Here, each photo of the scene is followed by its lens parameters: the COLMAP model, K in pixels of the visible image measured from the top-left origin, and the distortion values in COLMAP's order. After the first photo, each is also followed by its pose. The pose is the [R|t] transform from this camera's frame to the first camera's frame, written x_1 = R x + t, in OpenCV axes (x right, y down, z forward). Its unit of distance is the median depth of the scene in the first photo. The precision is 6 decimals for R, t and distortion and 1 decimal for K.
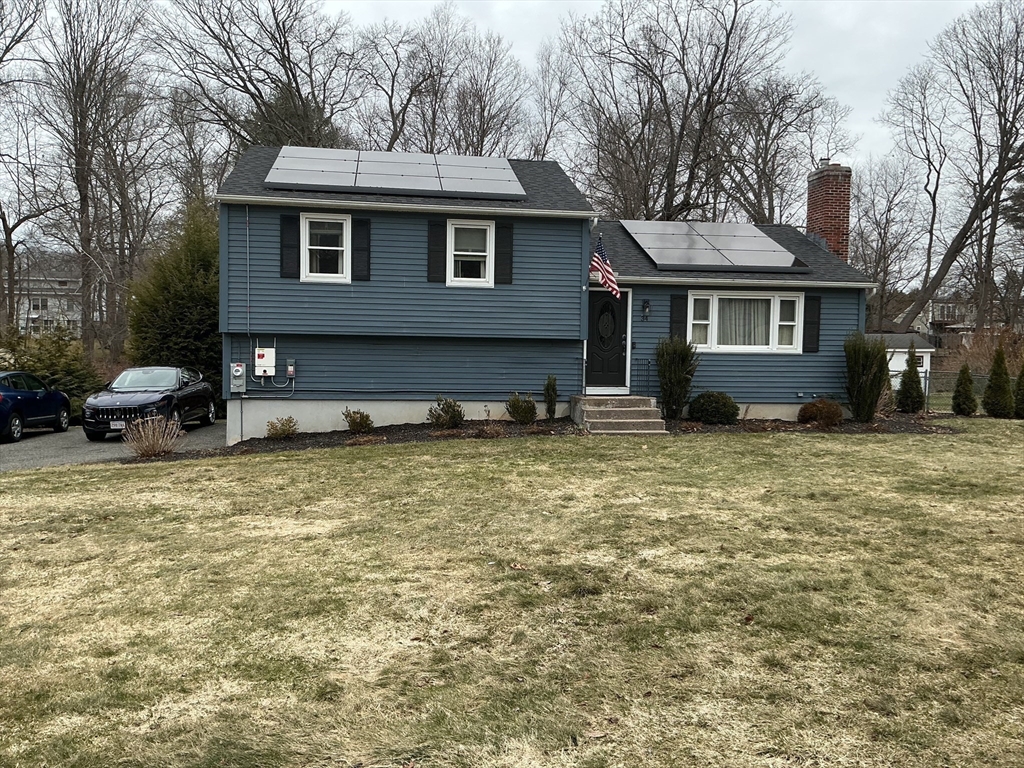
lens RADIAL K [[854.7, 0, 512.0], [0, 854.7, 384.0], [0, 0, 1]] dist [0.130500, -0.263866]
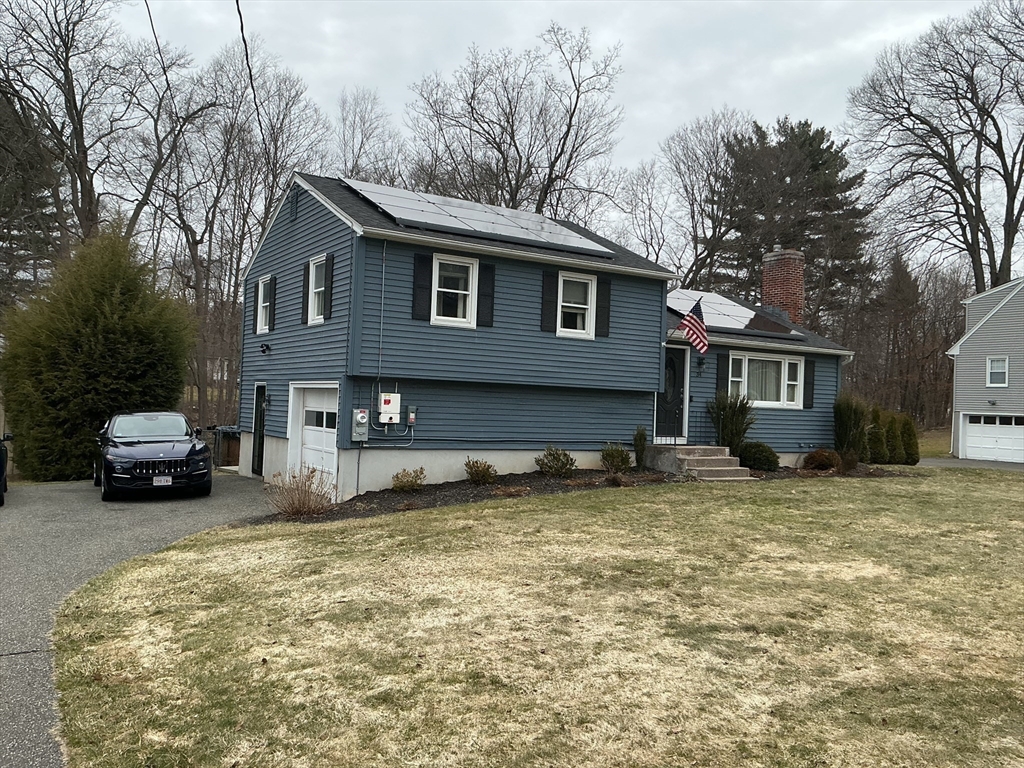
lens RADIAL K [[854.7, 0, 512.0], [0, 854.7, 384.0], [0, 0, 1]] dist [0.130500, -0.263866]
pose [[0.918023, 0.028523, 0.395500, -0.518118], [-0.004063, 0.998034, -0.062545, 0.005343], [-0.396507, 0.055811, 0.916334, 0.099298]]
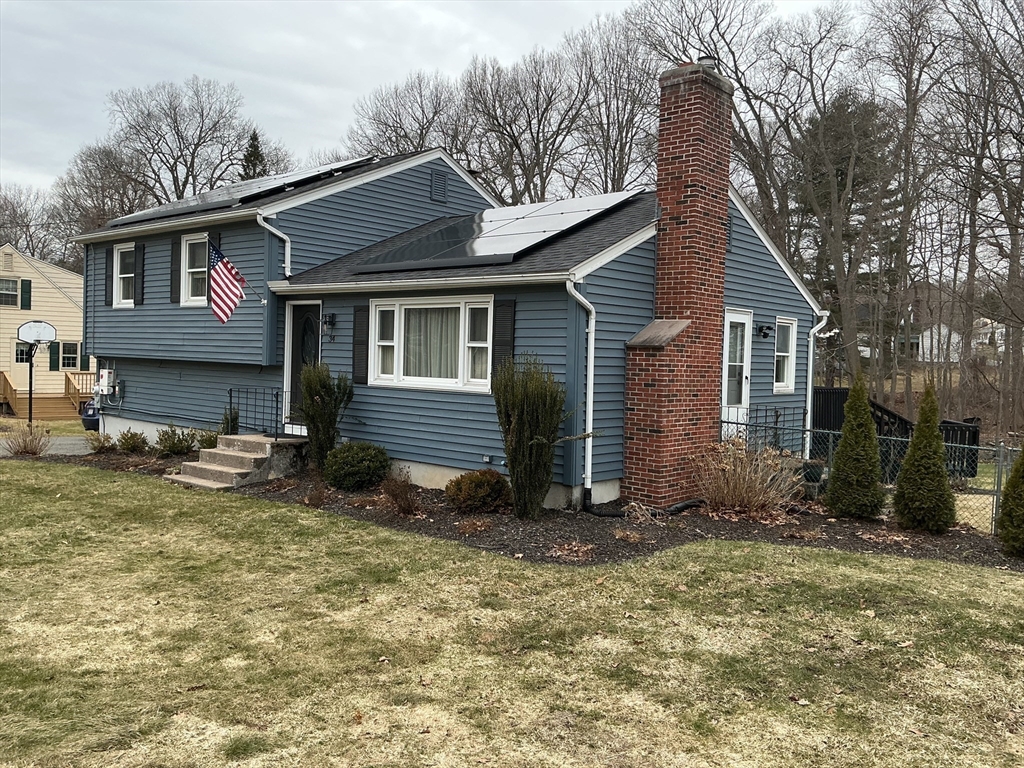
lens RADIAL K [[854.7, 0, 512.0], [0, 854.7, 384.0], [0, 0, 1]] dist [0.130500, -0.263866]
pose [[0.639817, 0.027134, -0.768049, 0.878247], [-0.056768, 0.998315, -0.012020, -0.038304], [0.766428, 0.051291, 0.640279, 0.669098]]
